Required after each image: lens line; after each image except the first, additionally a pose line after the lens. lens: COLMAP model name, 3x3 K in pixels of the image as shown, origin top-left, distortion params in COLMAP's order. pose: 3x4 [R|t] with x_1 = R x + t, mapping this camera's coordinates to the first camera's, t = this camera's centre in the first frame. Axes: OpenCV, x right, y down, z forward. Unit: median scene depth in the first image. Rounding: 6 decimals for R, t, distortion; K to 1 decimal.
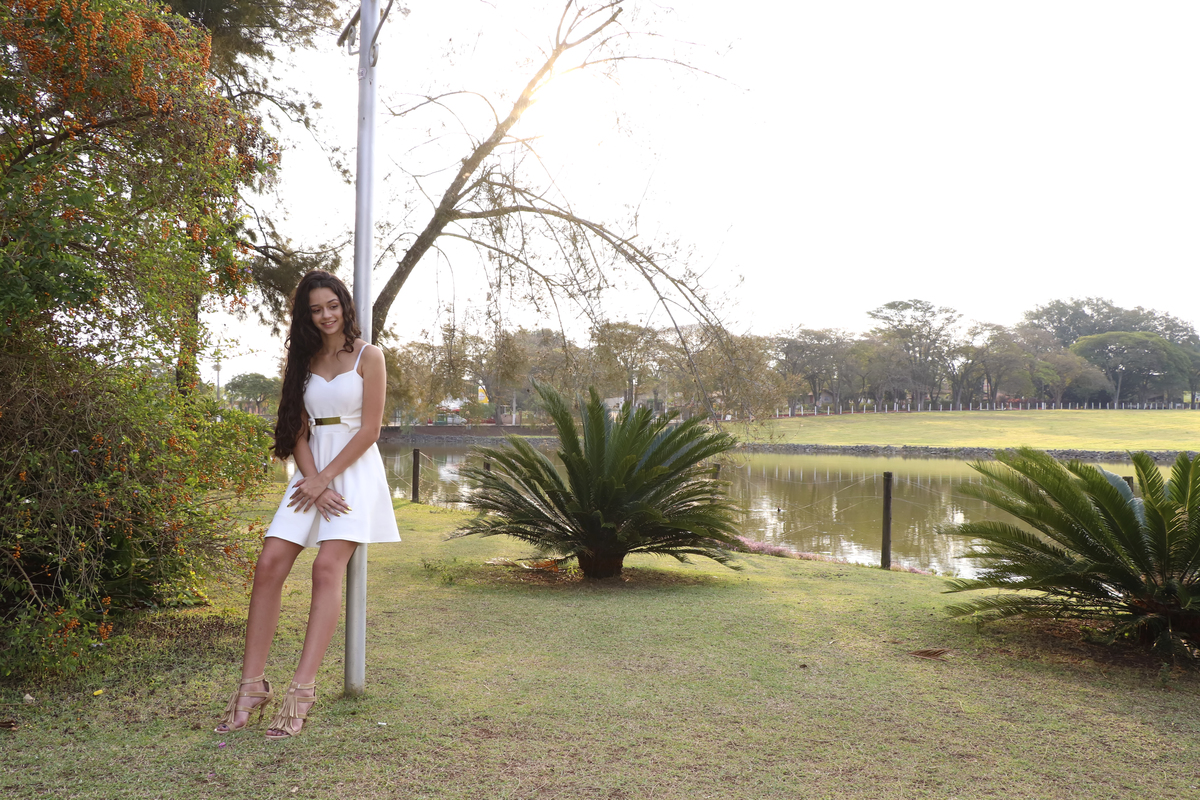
lens RADIAL K [[1013.4, 0, 597.5], [0, 1013.4, 400.3], [0, 0, 1]] dist [-0.006554, -0.001113]
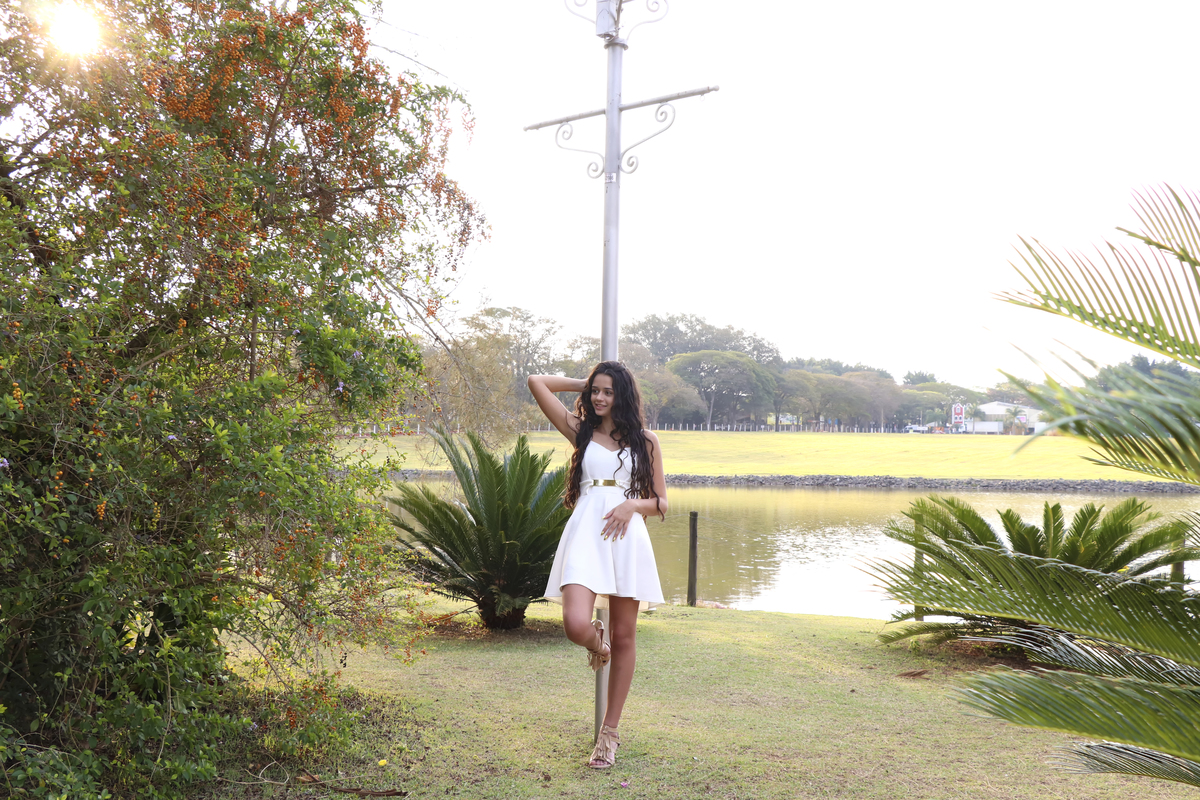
lens RADIAL K [[1215.5, 0, 600.9], [0, 1215.5, 402.5], [0, 0, 1]] dist [0.001542, 0.000000]
pose [[0.909603, 0.017282, 0.415118, -0.180353], [-0.014244, 0.999844, -0.010414, -0.013123], [-0.415234, 0.003560, 0.909708, -0.035587]]
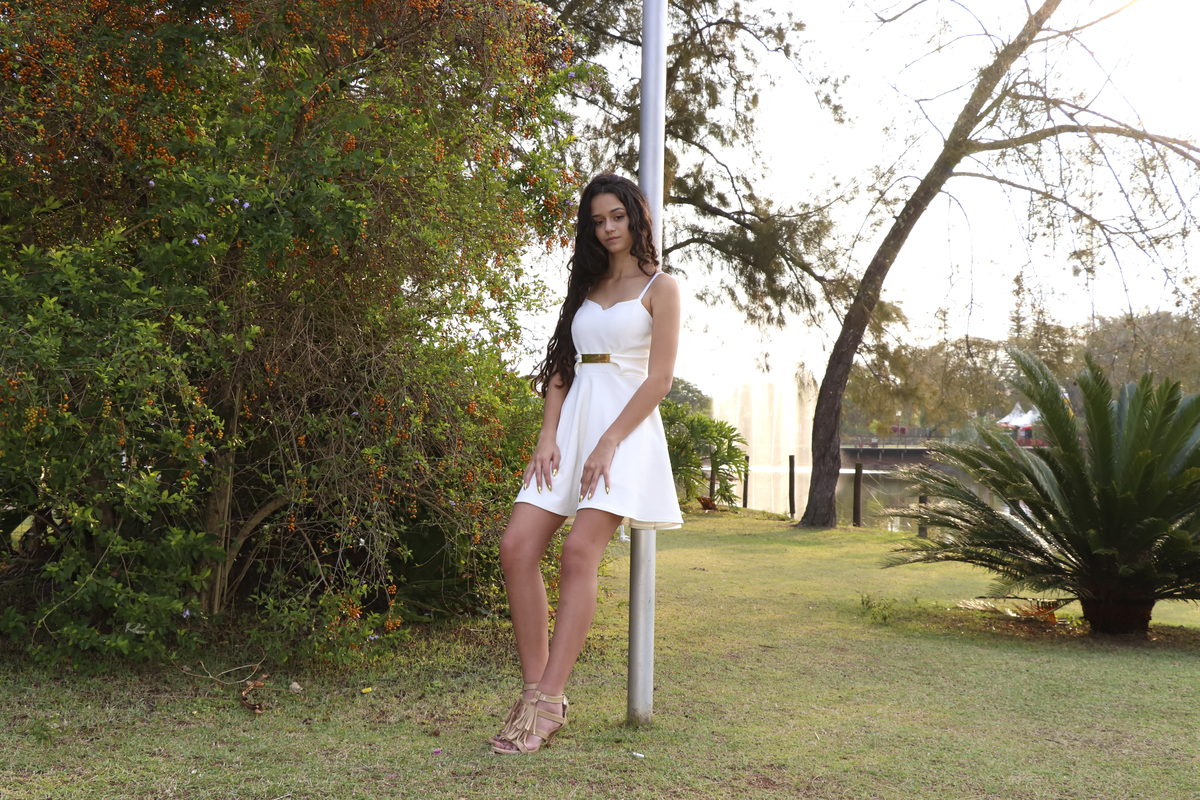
lens RADIAL K [[1334.1, 0, 600.7], [0, 1334.1, 401.6], [0, 0, 1]] dist [-0.035281, 0.000000]
pose [[0.887969, -0.010976, -0.459773, 0.053951], [0.000632, 0.999743, -0.022646, 0.019791], [0.459903, 0.019819, 0.887748, 0.026001]]
